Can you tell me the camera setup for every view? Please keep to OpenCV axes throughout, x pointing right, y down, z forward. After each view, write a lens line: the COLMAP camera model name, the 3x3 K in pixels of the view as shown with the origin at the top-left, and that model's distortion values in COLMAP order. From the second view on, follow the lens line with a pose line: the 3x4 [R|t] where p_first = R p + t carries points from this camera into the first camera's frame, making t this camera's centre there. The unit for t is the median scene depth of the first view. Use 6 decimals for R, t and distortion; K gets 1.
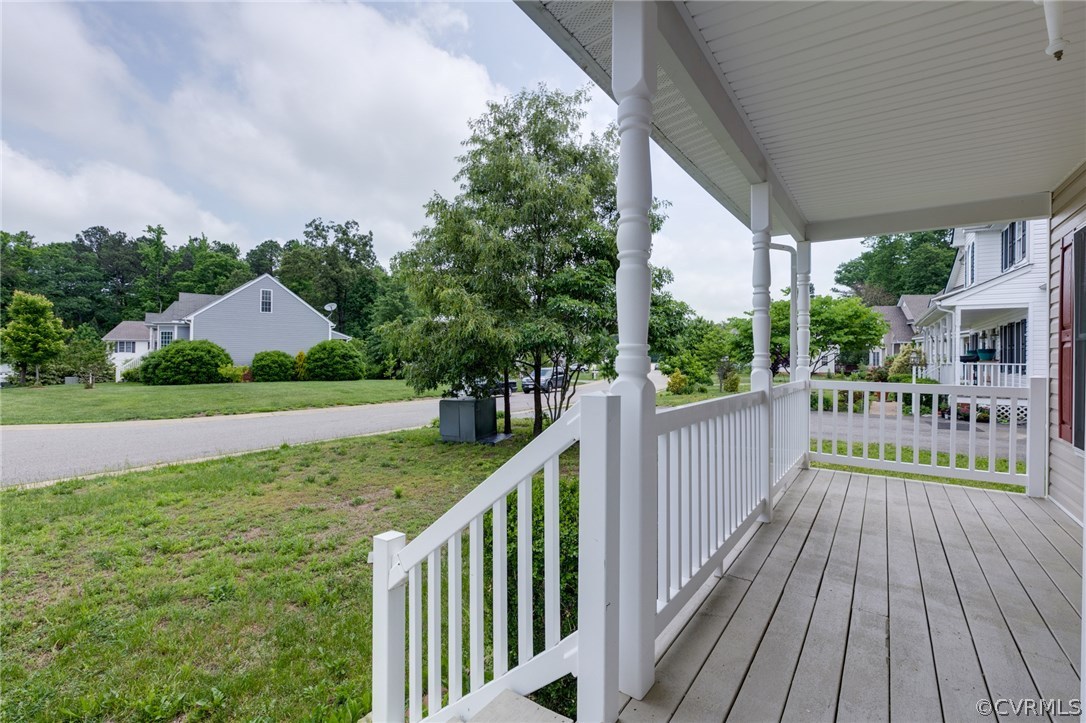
lens RADIAL K [[498.0, 0, 543.0], [0, 498.0, 361.5], [0, 0, 1]] dist [-0.012256, -0.000197]
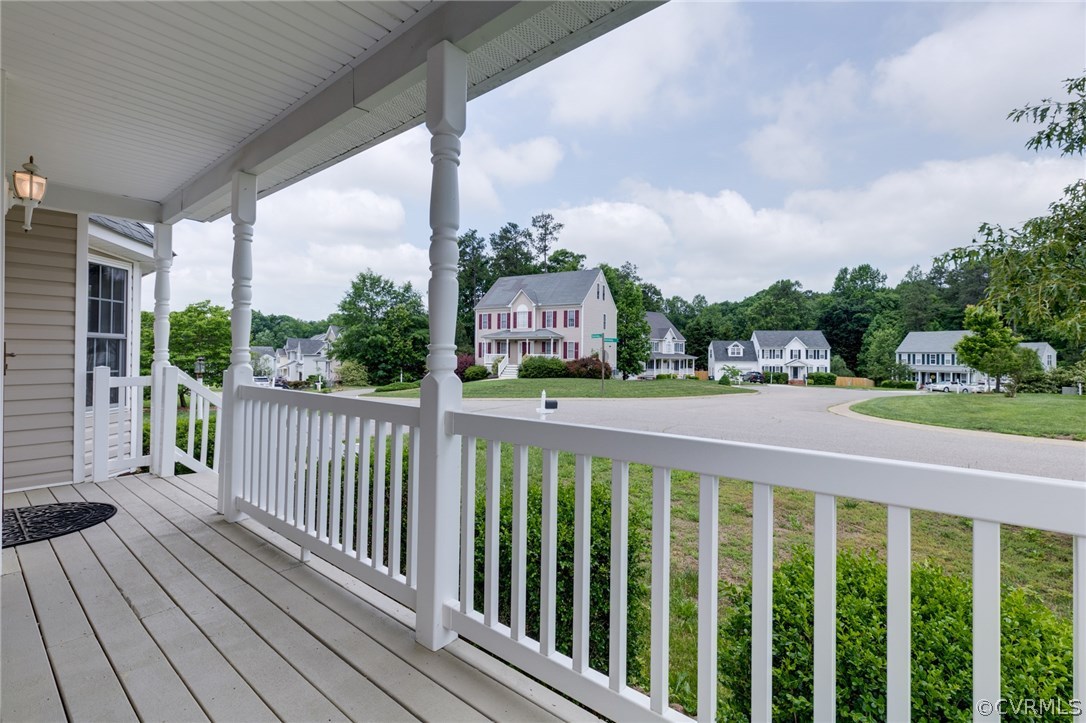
lens RADIAL K [[489.7, 0, 543.0], [0, 489.7, 361.5], [0, 0, 1]] dist [0.004869, -0.000017]
pose [[-0.091823, -0.002717, -0.995772, 1.417439], [-0.015762, 0.999875, -0.001275, -0.005986], [0.995651, 0.015578, -0.091854, 1.663451]]
